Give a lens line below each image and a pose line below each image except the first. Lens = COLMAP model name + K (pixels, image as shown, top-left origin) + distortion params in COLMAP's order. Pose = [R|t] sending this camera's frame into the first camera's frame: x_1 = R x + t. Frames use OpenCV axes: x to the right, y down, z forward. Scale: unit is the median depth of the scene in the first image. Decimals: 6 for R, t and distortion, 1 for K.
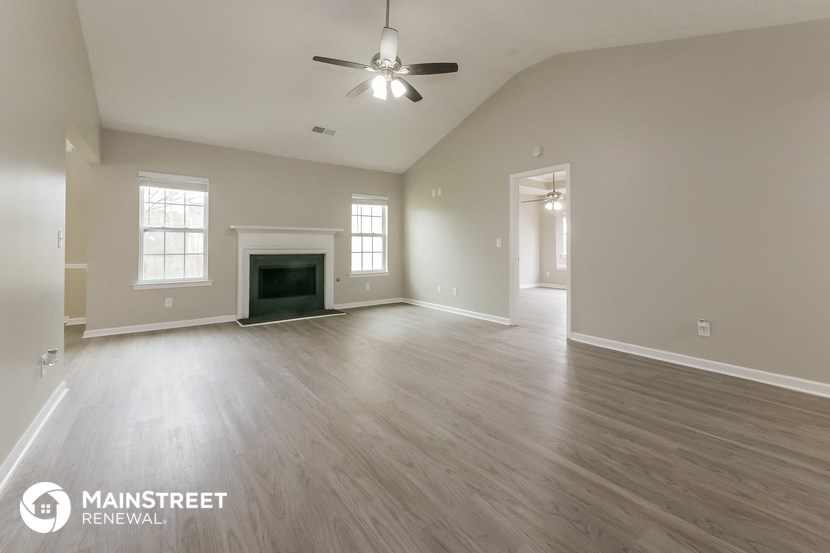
lens RADIAL K [[346.3, 0, 415.0], [0, 346.3, 251.1], [0, 0, 1]] dist [0.000229, 0.000055]
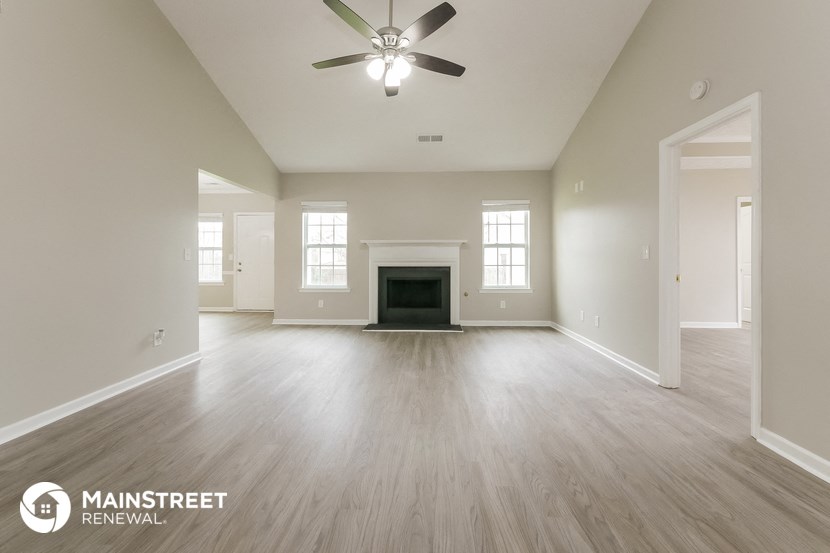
lens RADIAL K [[339.9, 0, 419.5], [0, 339.9, 265.8], [0, 0, 1]] dist [-0.000387, 0.000234]
pose [[0.774469, 0.010321, -0.632528, 0.294375], [-0.006040, 0.999942, 0.008922, -0.002267], [0.632583, -0.003089, 0.774486, 0.234919]]
